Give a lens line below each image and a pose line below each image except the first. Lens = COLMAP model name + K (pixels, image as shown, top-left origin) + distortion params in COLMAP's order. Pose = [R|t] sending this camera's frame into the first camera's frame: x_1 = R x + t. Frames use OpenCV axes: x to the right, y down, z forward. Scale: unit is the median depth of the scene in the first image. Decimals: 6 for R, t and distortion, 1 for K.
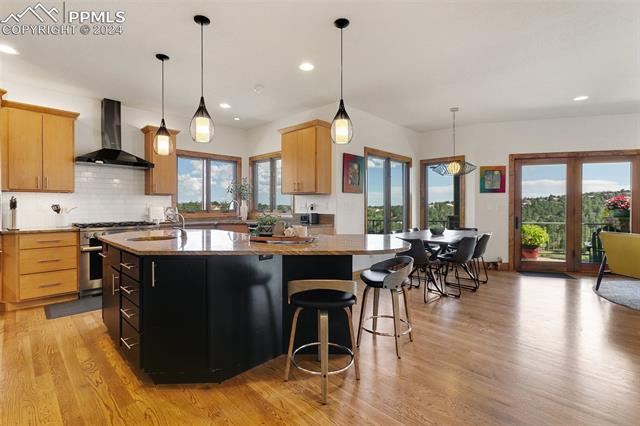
lens RADIAL K [[301.9, 0, 317.3], [0, 301.9, 206.5], [0, 0, 1]] dist [0.000953, 0.000301]
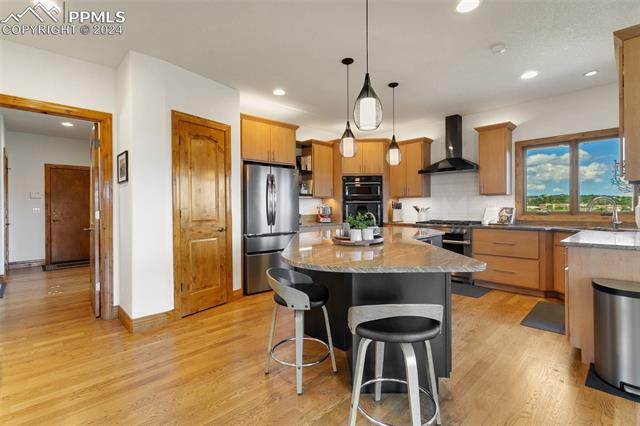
lens RADIAL K [[301.9, 0, 317.3], [0, 301.9, 206.5], [0, 0, 1]] dist [0.000953, 0.000301]
pose [[-0.024582, -0.002159, -0.999695, 0.550328], [0.005130, 0.999984, -0.002286, -0.003777], [0.999685, -0.005185, -0.024571, 0.567795]]
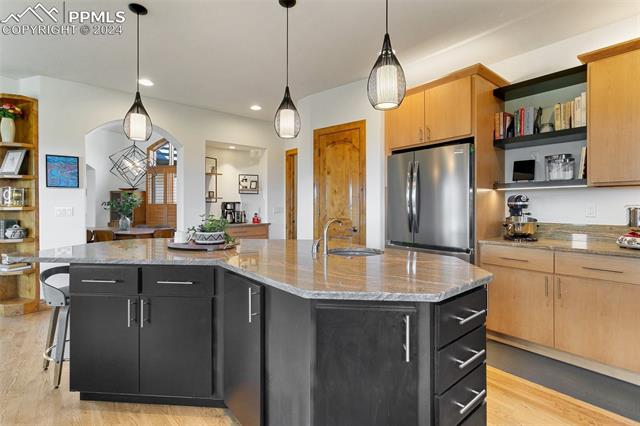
lens RADIAL K [[301.9, 0, 317.3], [0, 301.9, 206.5], [0, 0, 1]] dist [0.000953, 0.000301]
pose [[-0.994693, -0.001172, 0.102879, 0.124769], [-0.000981, 0.999998, 0.001913, -0.005760], [-0.102881, 0.001802, -0.994692, 0.852042]]
